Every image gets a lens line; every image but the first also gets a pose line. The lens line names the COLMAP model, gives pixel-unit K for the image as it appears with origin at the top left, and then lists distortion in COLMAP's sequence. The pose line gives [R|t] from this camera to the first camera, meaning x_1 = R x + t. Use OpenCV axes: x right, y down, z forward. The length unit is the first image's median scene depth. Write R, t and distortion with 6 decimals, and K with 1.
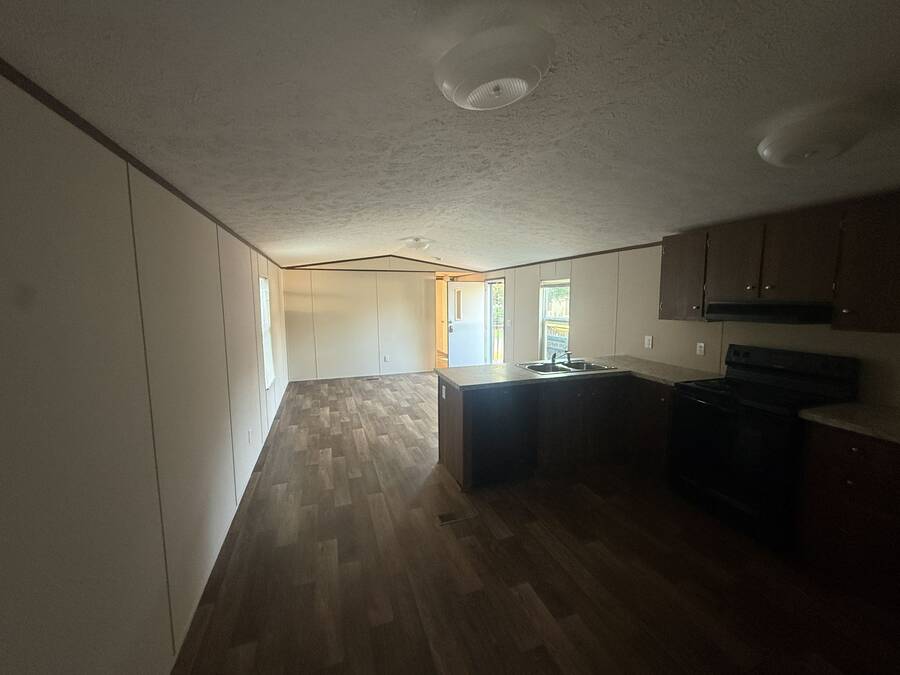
lens RADIAL K [[357.9, 0, 448.1], [0, 357.9, 336.8], [0, 0, 1]] dist [-0.000509, 0.000223]
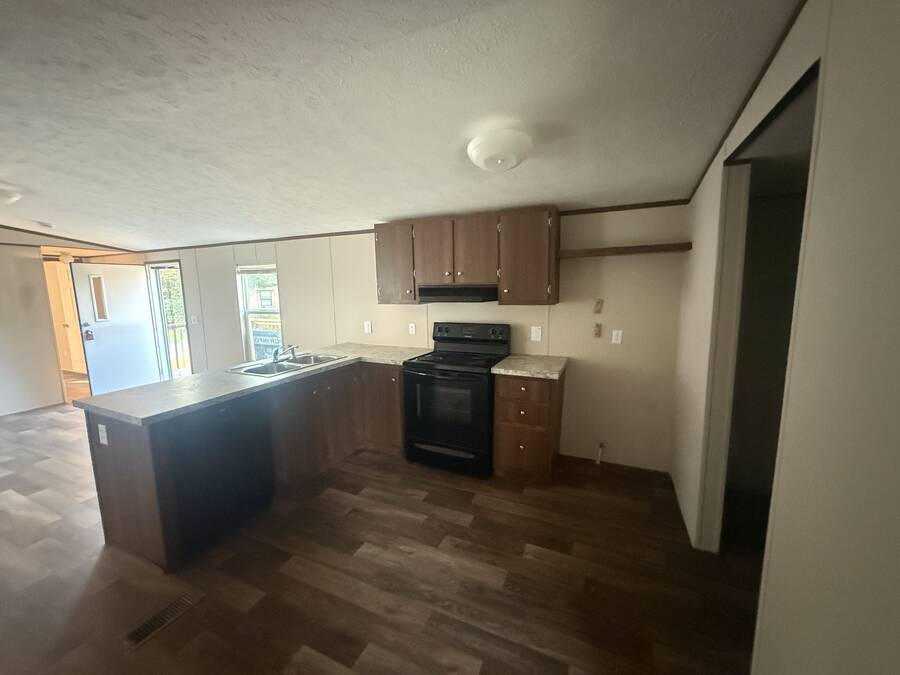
lens RADIAL K [[357.9, 0, 448.1], [0, 357.9, 336.8], [0, 0, 1]] dist [-0.000509, 0.000223]
pose [[0.684428, -0.101830, 0.721934, -0.030791], [0.087725, 0.994506, 0.057110, 0.003508], [-0.723783, 0.024244, 0.689601, 0.129044]]
